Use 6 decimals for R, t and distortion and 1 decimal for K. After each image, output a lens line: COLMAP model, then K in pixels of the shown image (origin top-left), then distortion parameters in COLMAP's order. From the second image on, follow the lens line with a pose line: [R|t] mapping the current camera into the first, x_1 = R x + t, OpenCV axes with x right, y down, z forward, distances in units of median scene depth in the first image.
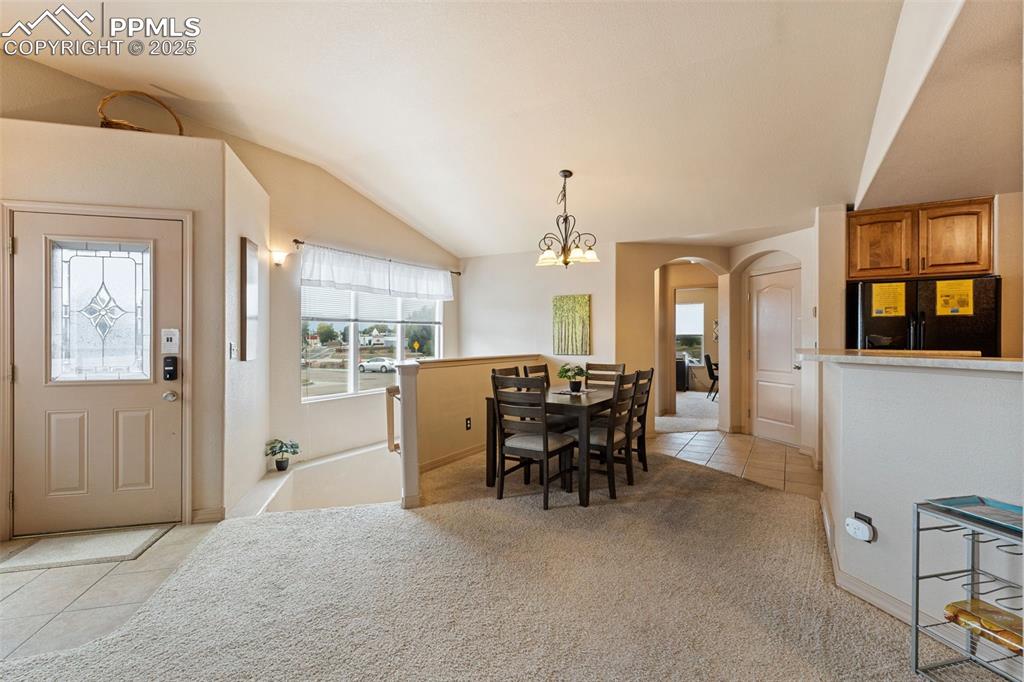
lens RADIAL K [[470.3, 0, 512.0], [0, 470.3, 341.0], [0, 0, 1]] dist [0.002226, 0.000213]
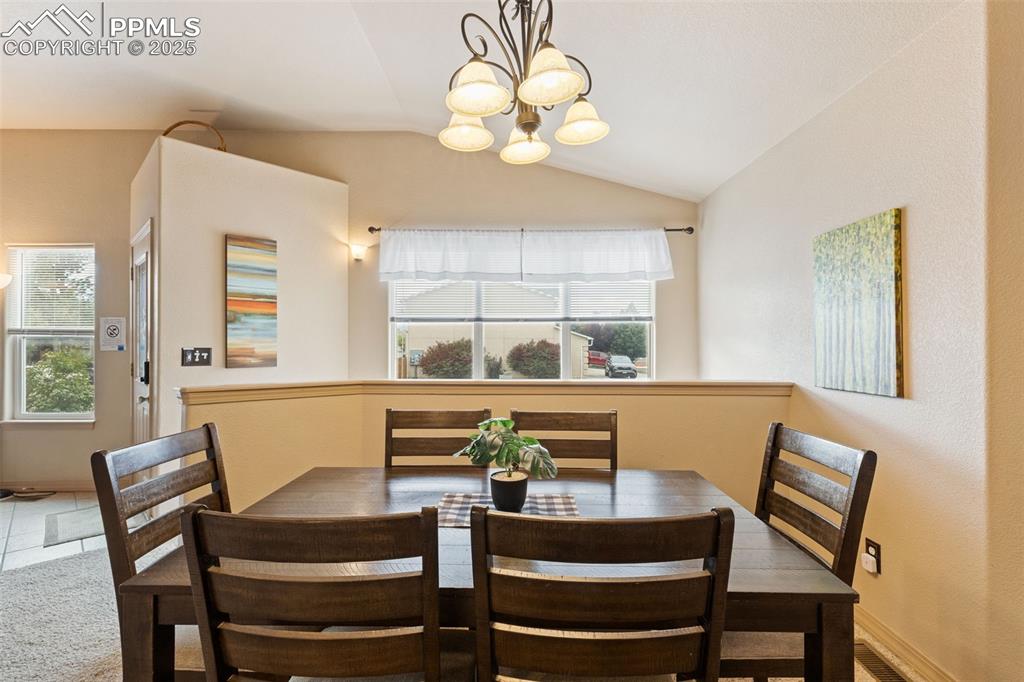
lens RADIAL K [[470.3, 0, 512.0], [0, 470.3, 341.0], [0, 0, 1]] dist [0.002226, 0.000213]
pose [[0.509339, -0.003138, -0.860560, 0.380019], [-0.004897, 0.999967, -0.006544, -0.006481], [0.860552, 0.007547, 0.509307, 0.755414]]
